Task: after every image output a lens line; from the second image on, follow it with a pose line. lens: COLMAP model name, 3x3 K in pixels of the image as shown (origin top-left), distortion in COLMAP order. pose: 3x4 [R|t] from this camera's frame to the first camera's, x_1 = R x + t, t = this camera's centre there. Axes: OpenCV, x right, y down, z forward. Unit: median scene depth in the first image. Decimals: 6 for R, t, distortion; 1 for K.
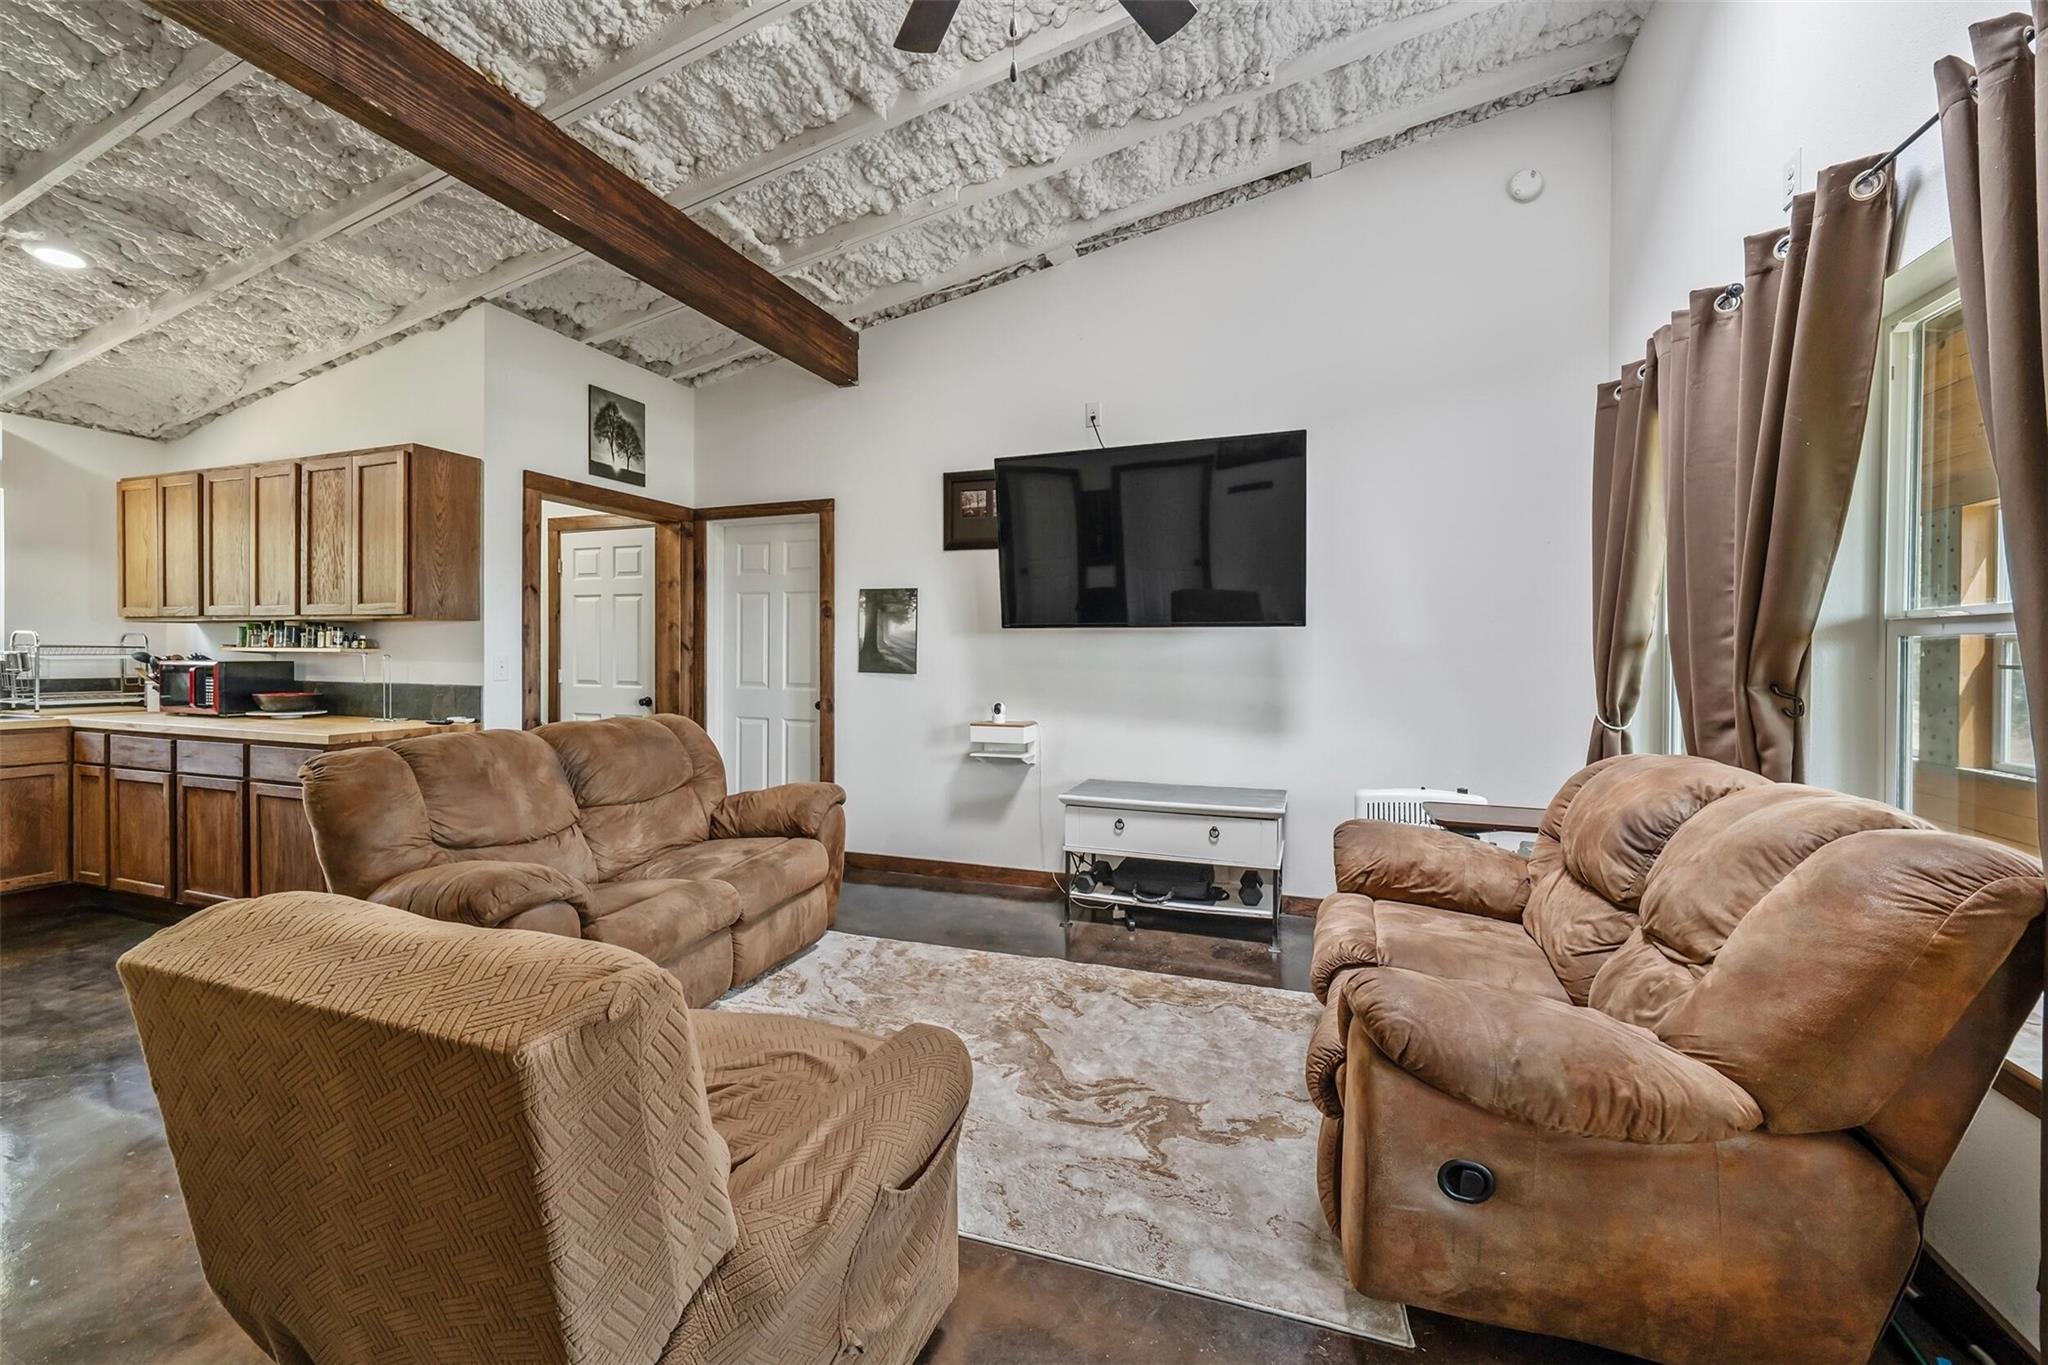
lens RADIAL K [[826.9, 0, 1023.7], [0, 826.9, 660.5], [0, 0, 1]] dist [-0.000718, 0.000123]
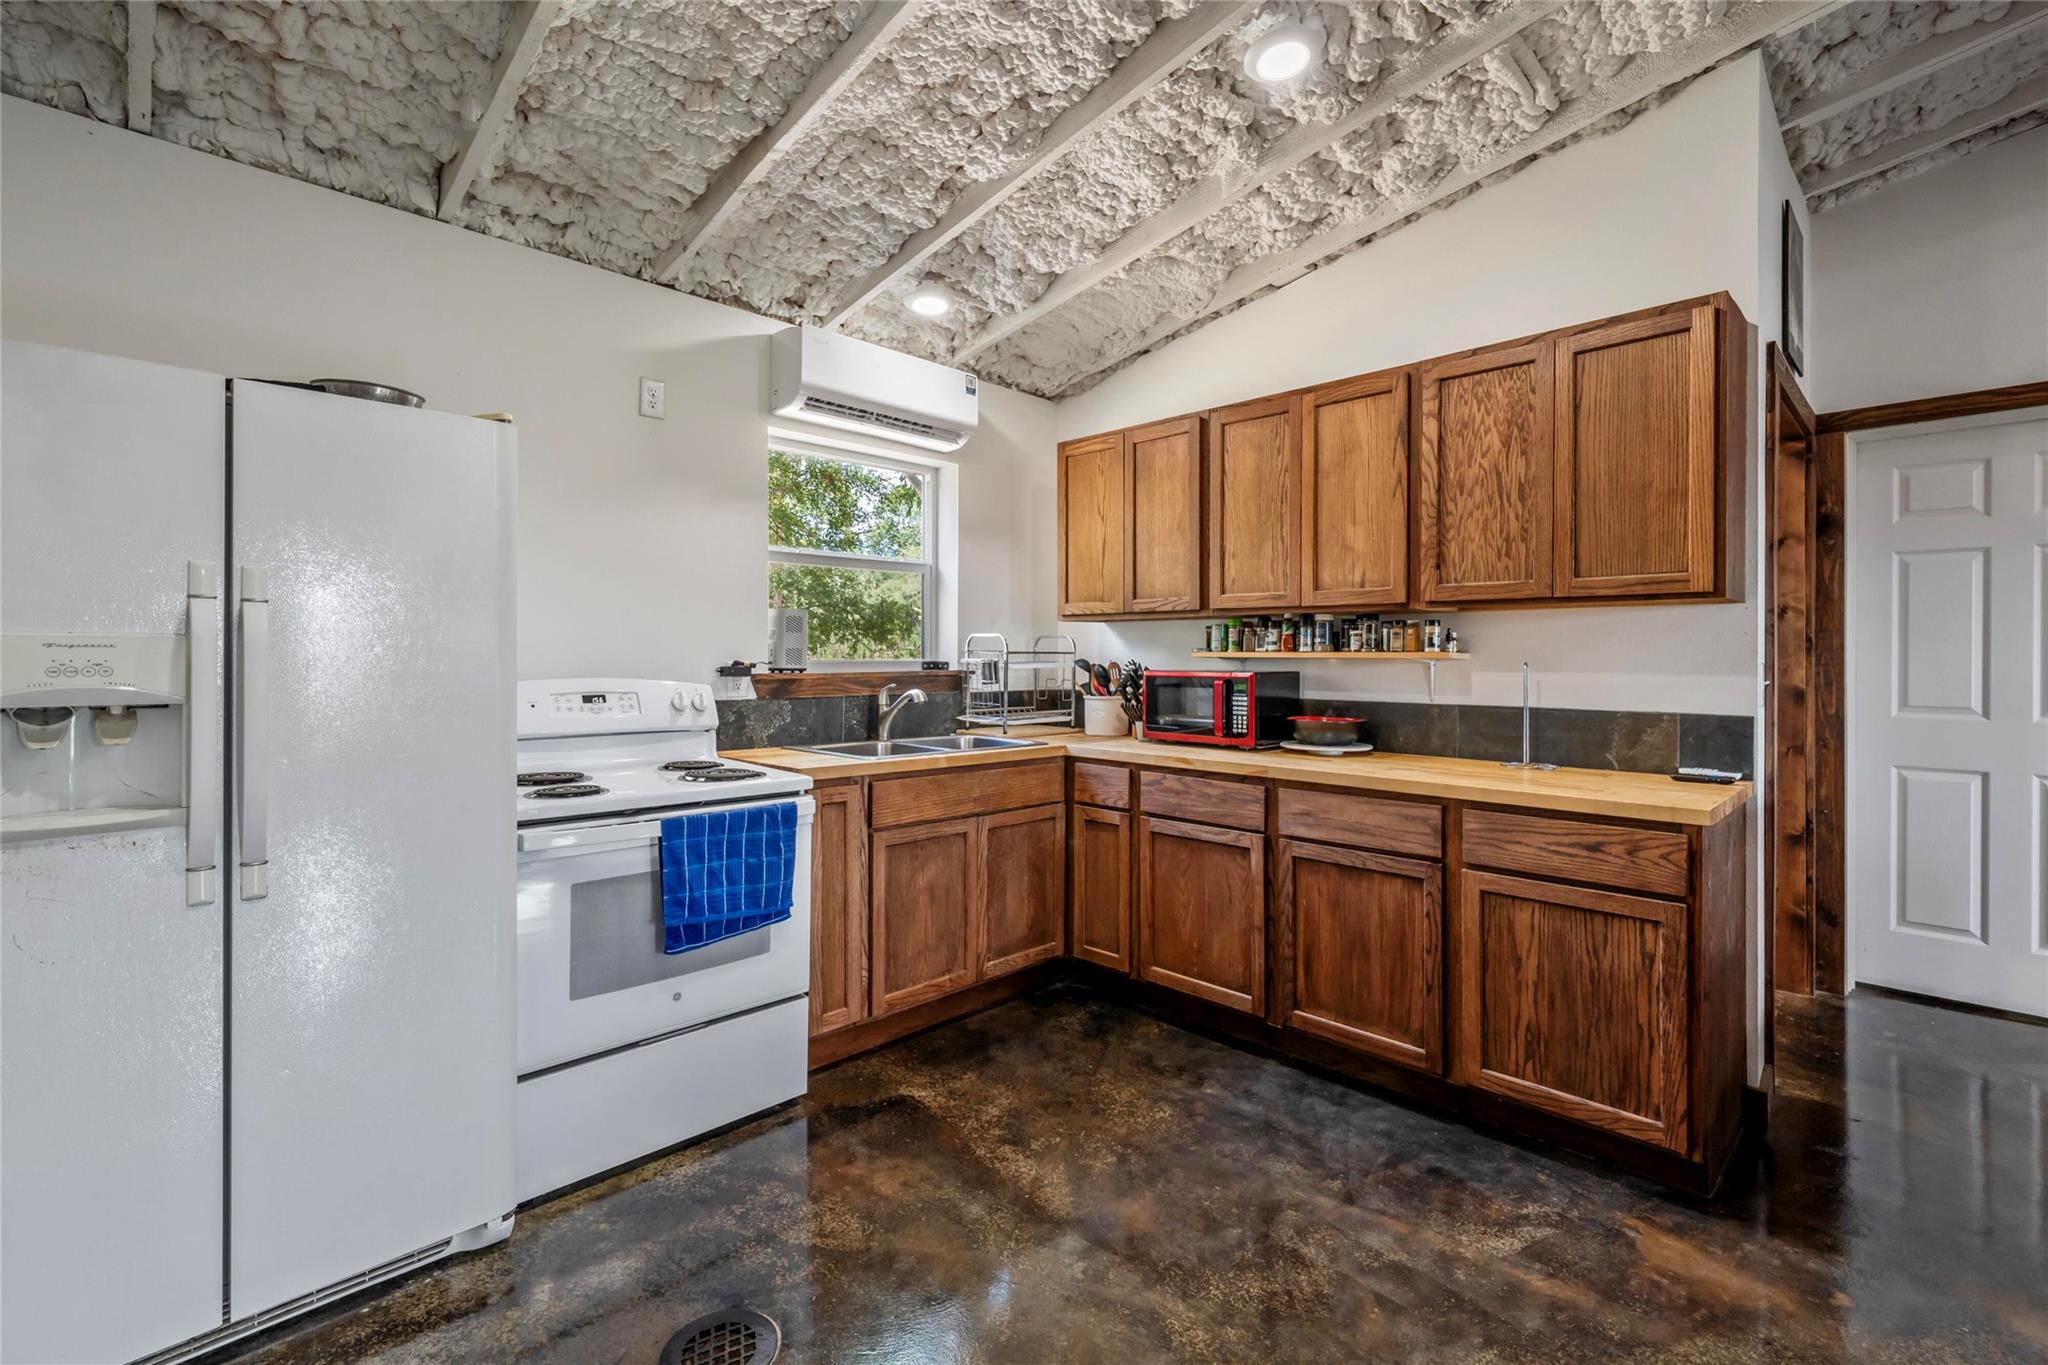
lens RADIAL K [[911.0, 0, 1026.8], [0, 911.0, 654.5], [0, 0, 1]] dist [0.002789, 0.000164]
pose [[0.906361, -0.006143, -0.422460, -0.823595], [0.002244, 0.999950, -0.009726, -0.006795], [0.422498, 0.007867, 0.906330, 0.207132]]
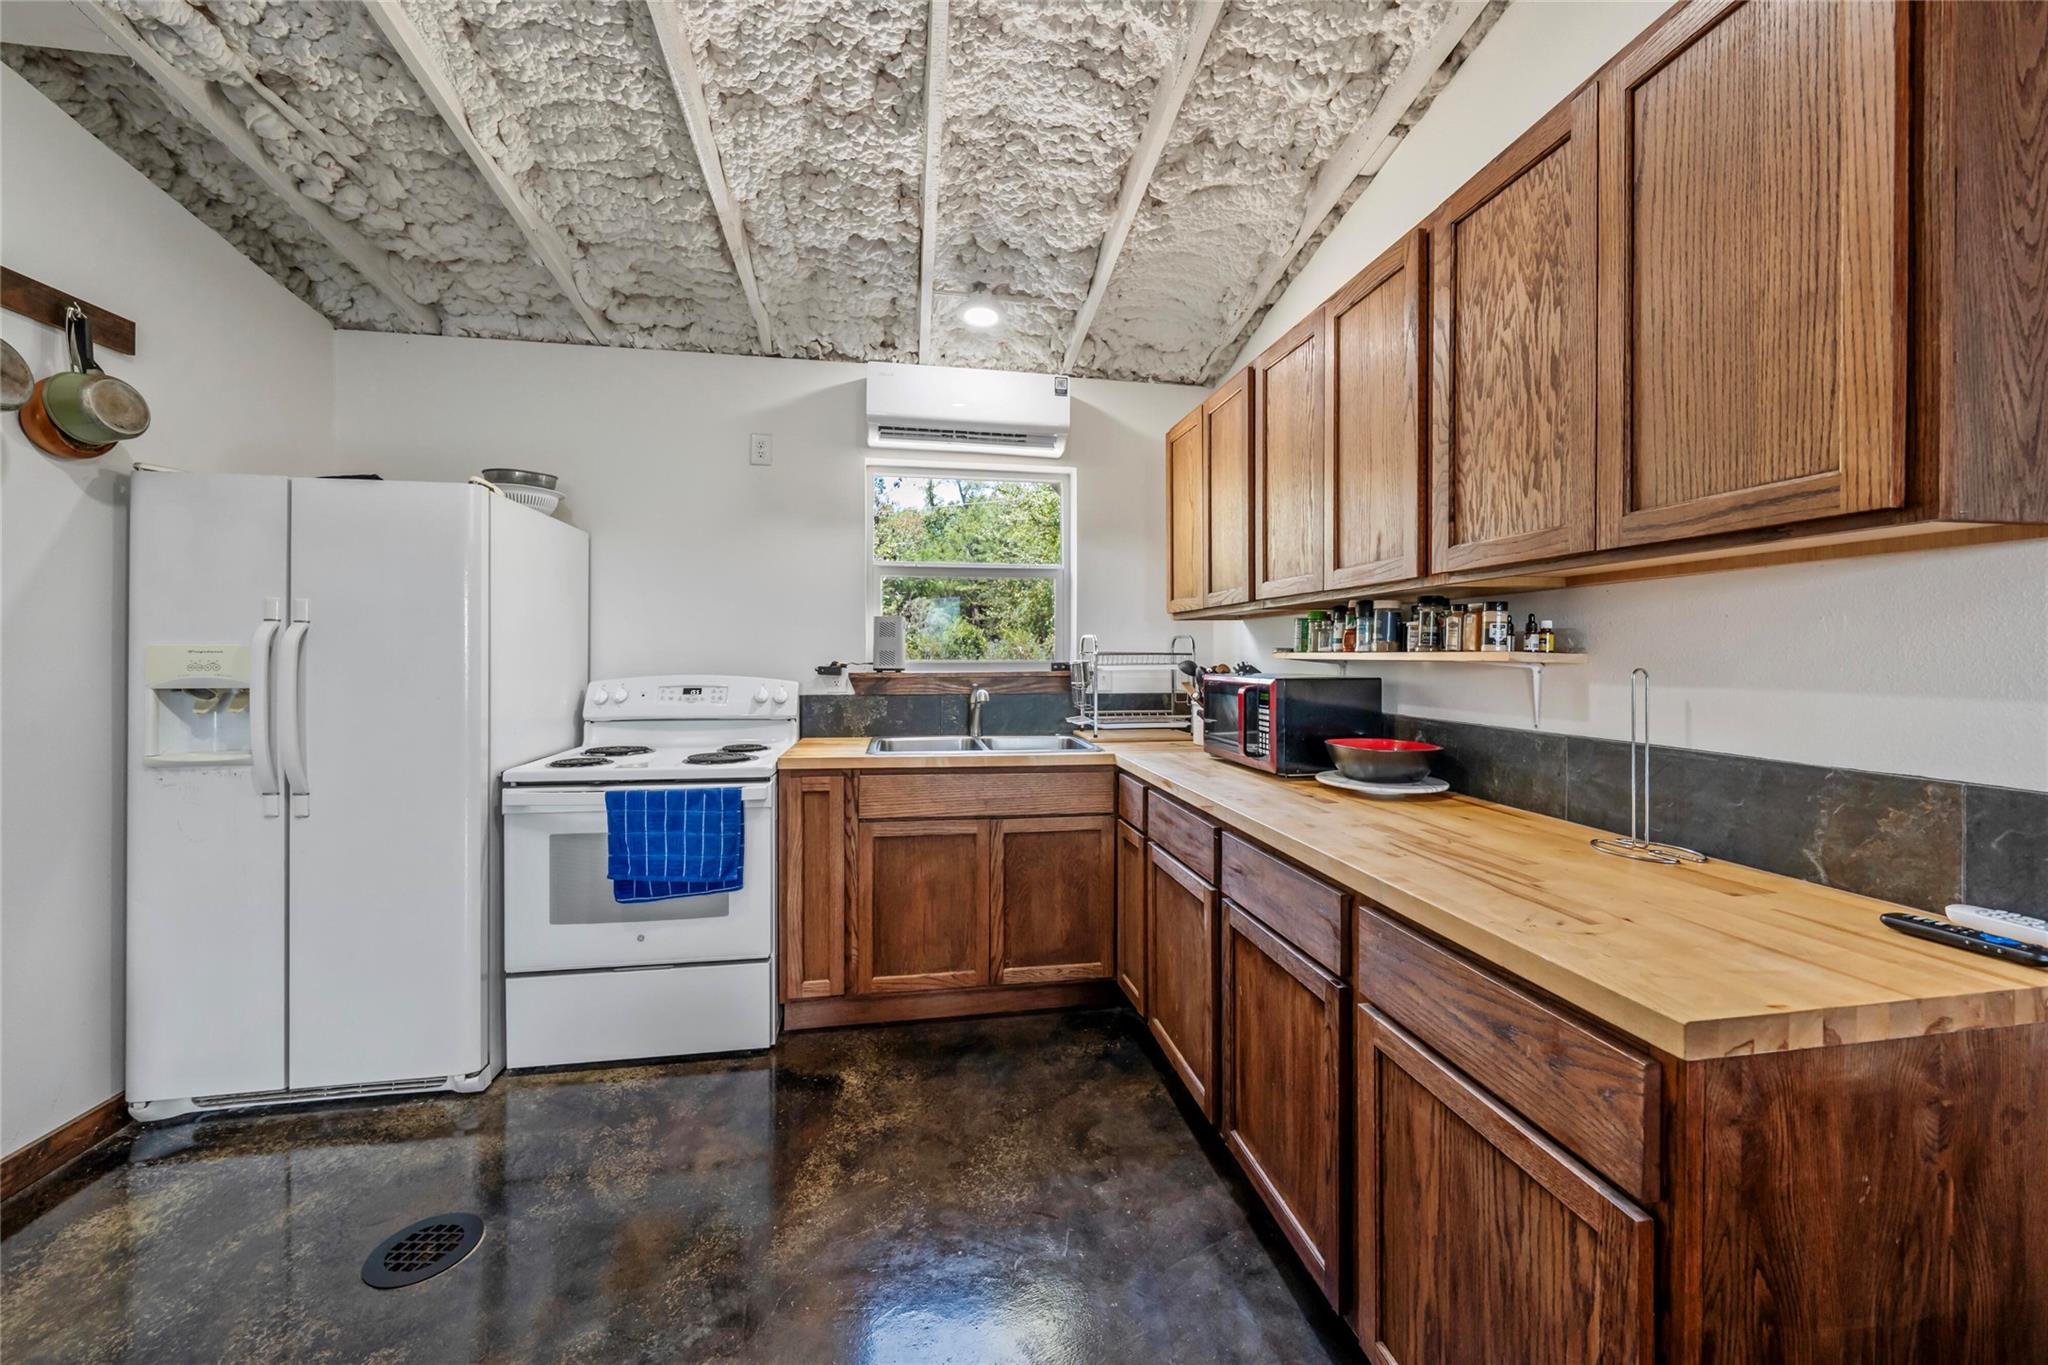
lens RADIAL K [[759.2, 0, 1028.1], [0, 759.2, 659.1], [0, 0, 1]] dist [-0.002174, -0.000103]
pose [[0.495744, -0.003088, -0.868463, -0.616019], [-0.002347, 0.999985, -0.004895, -0.008715], [0.868466, 0.004465, 0.495729, 0.603715]]
